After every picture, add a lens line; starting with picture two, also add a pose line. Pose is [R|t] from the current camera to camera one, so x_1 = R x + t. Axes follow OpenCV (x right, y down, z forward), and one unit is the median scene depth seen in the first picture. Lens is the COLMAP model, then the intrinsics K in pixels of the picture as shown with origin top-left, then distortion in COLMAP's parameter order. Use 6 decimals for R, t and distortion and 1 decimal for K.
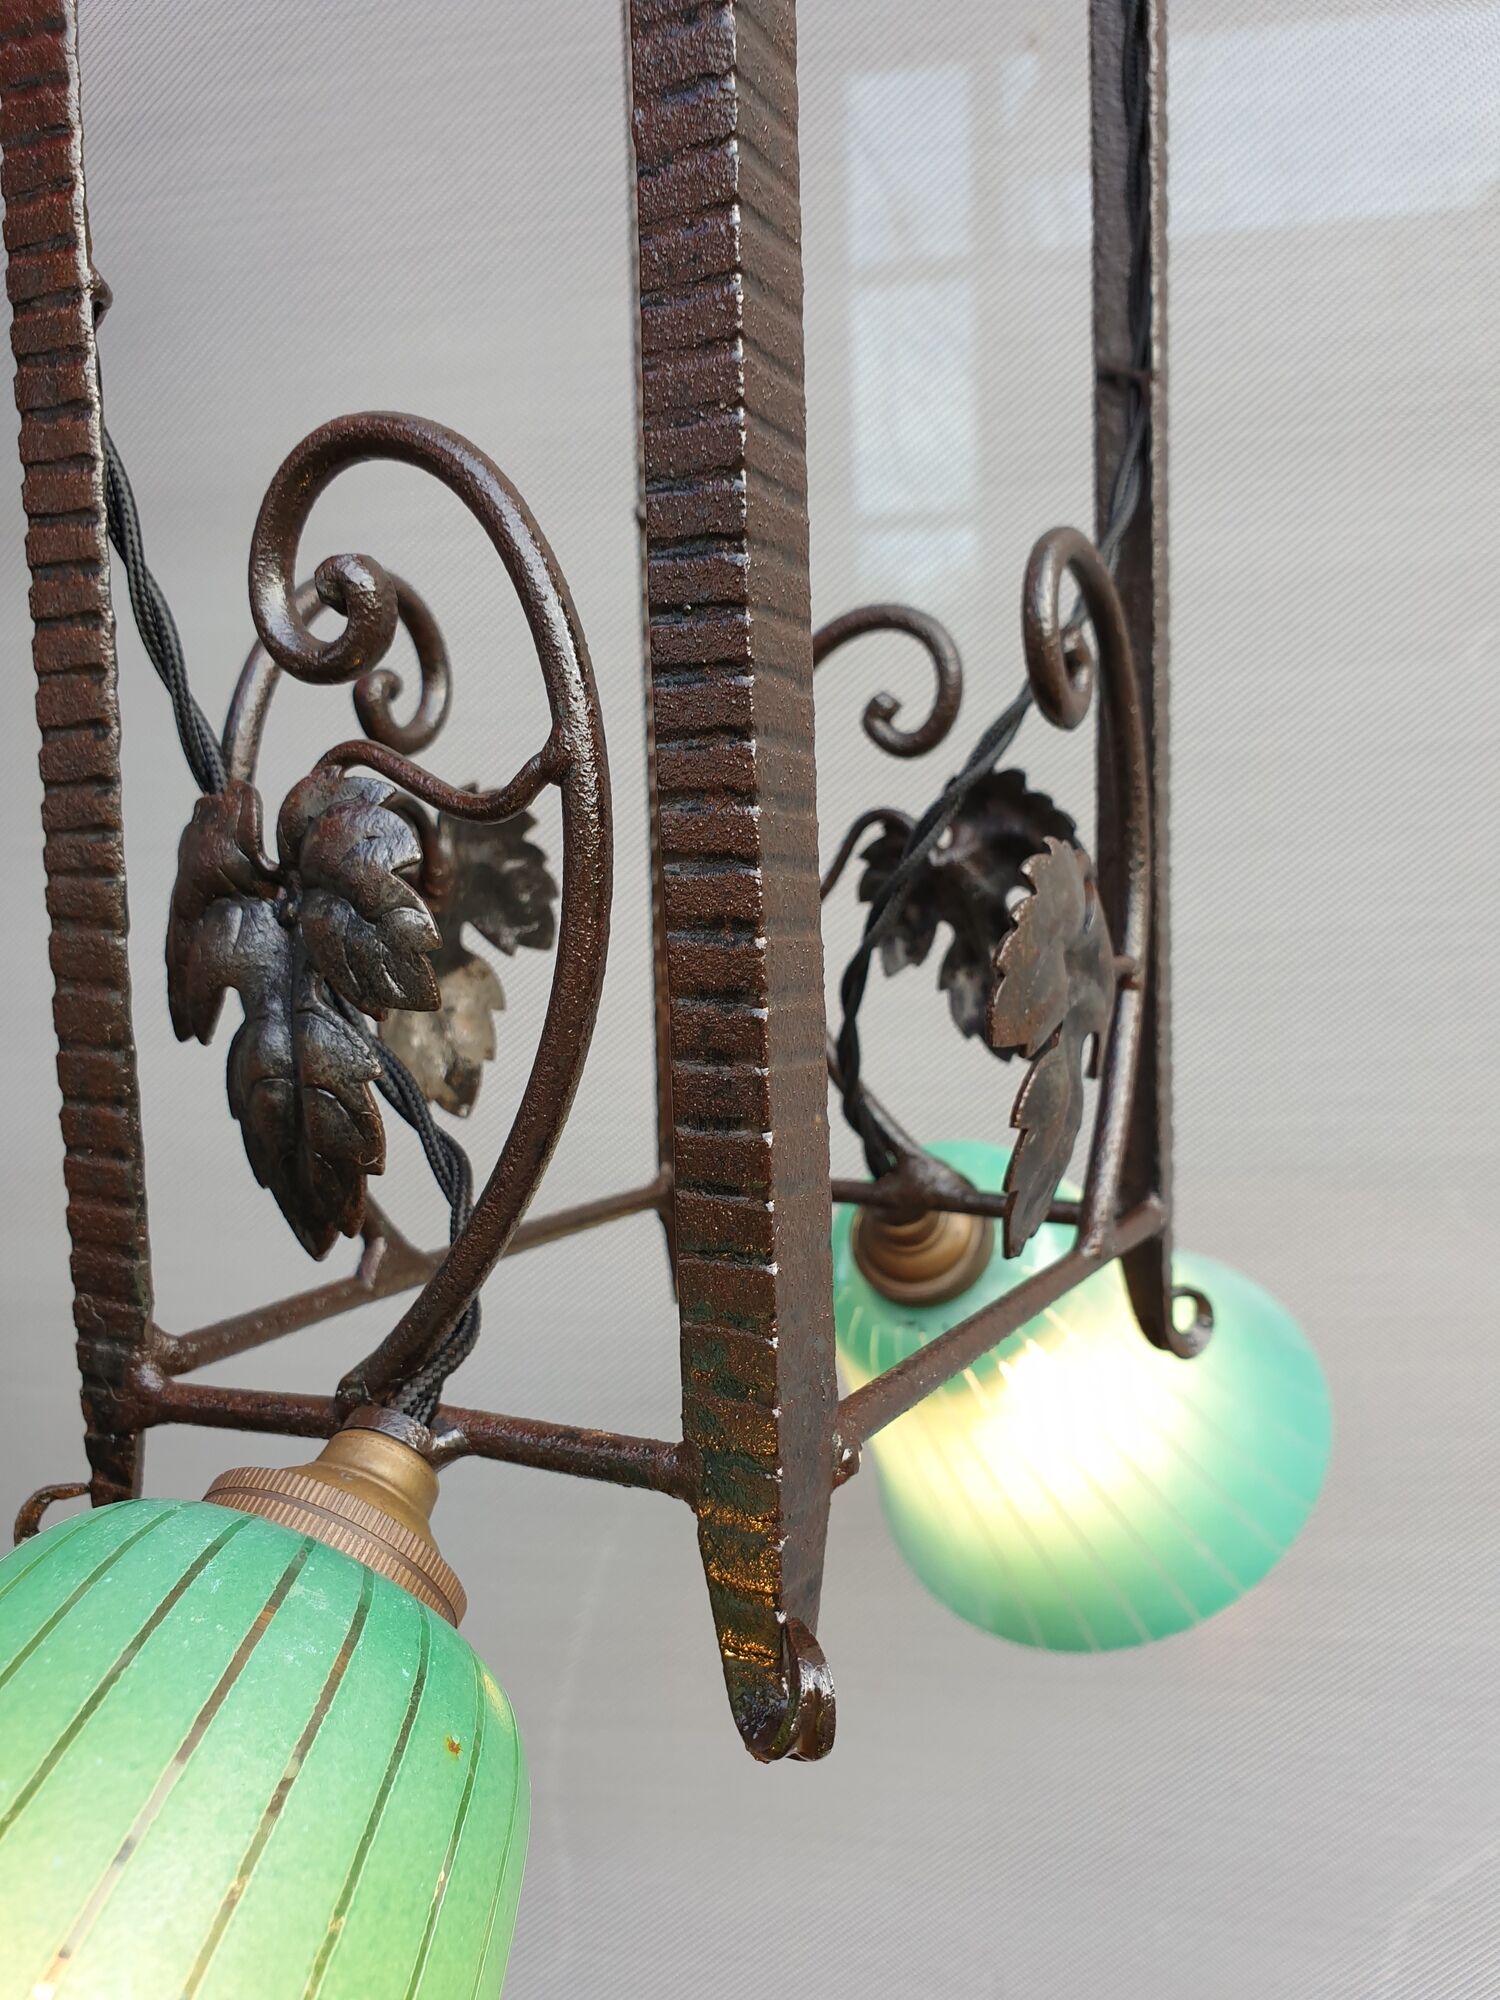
lens RADIAL K [[1582.8, 0, 732.2], [0, 1582.8, 1078.7], [0, 0, 1]] dist [0.016215, 0.026862]
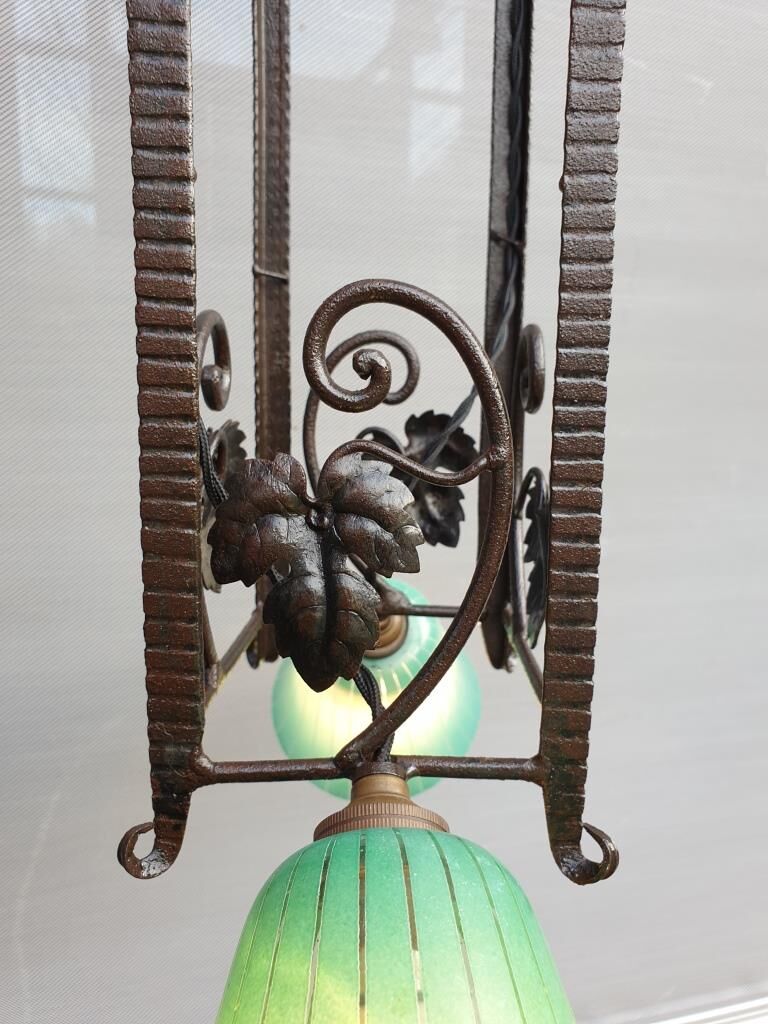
lens RADIAL K [[810.4, 0, 364.6], [0, 810.4, 542.2], [0, 0, 1]] dist [0.016215, 0.026862]
pose [[0.900326, -0.046765, 0.432697, -0.656614], [0.025386, 0.998160, 0.055057, -0.131698], [-0.434475, -0.038584, 0.899857, 0.063058]]
